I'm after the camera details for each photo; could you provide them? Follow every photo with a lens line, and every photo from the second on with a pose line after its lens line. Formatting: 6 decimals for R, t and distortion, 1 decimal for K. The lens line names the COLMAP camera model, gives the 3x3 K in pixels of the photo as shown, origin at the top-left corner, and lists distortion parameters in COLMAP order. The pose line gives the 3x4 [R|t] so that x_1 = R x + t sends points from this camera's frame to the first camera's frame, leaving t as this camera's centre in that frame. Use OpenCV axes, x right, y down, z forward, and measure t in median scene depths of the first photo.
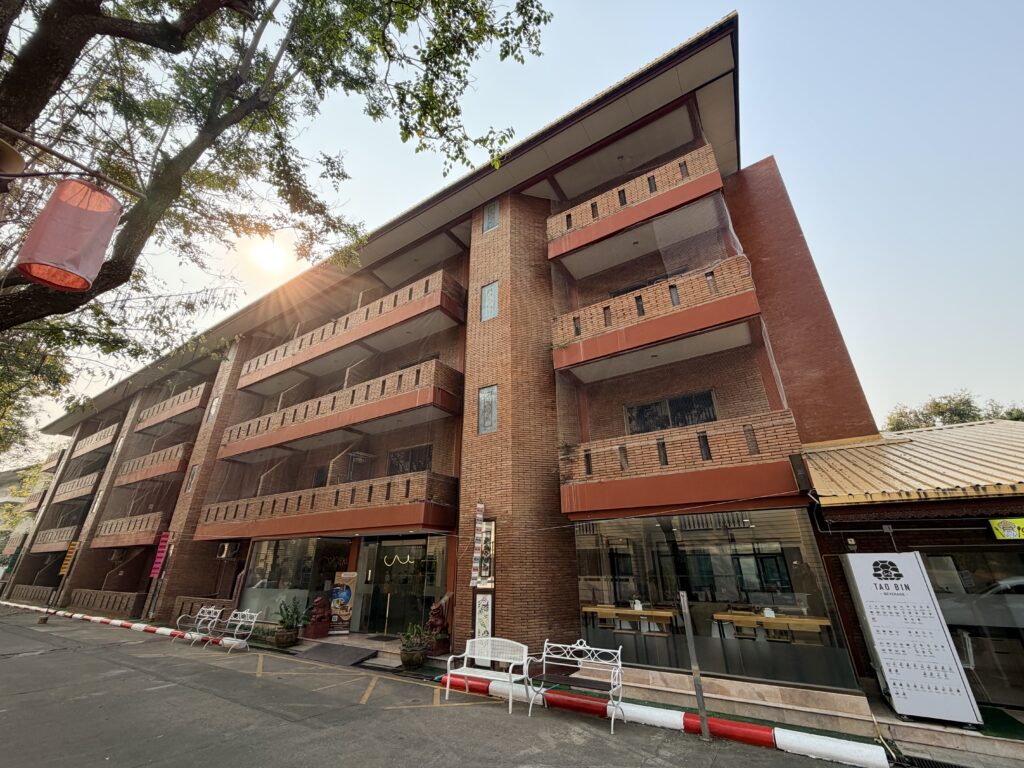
lens RADIAL K [[409.3, 0, 512.2], [0, 409.3, 380.4], [0, 0, 1]] dist [0.000346, -0.000158]
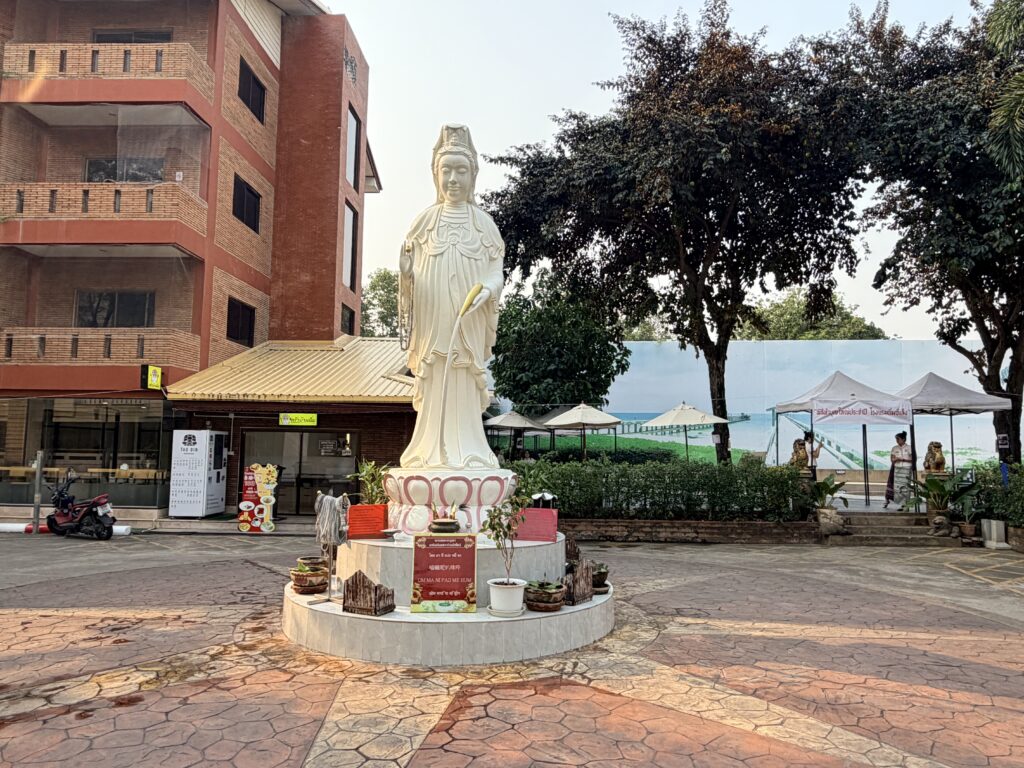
lens RADIAL K [[704.3, 0, 513.8], [0, 704.3, 387.2], [0, 0, 1]] dist [0.001639, 0.000268]
pose [[0.864374, 0.062105, 0.499000, 0.415990], [-0.223120, 0.936677, 0.269914, -0.493709], [-0.450639, -0.344643, 0.823496, -1.154636]]
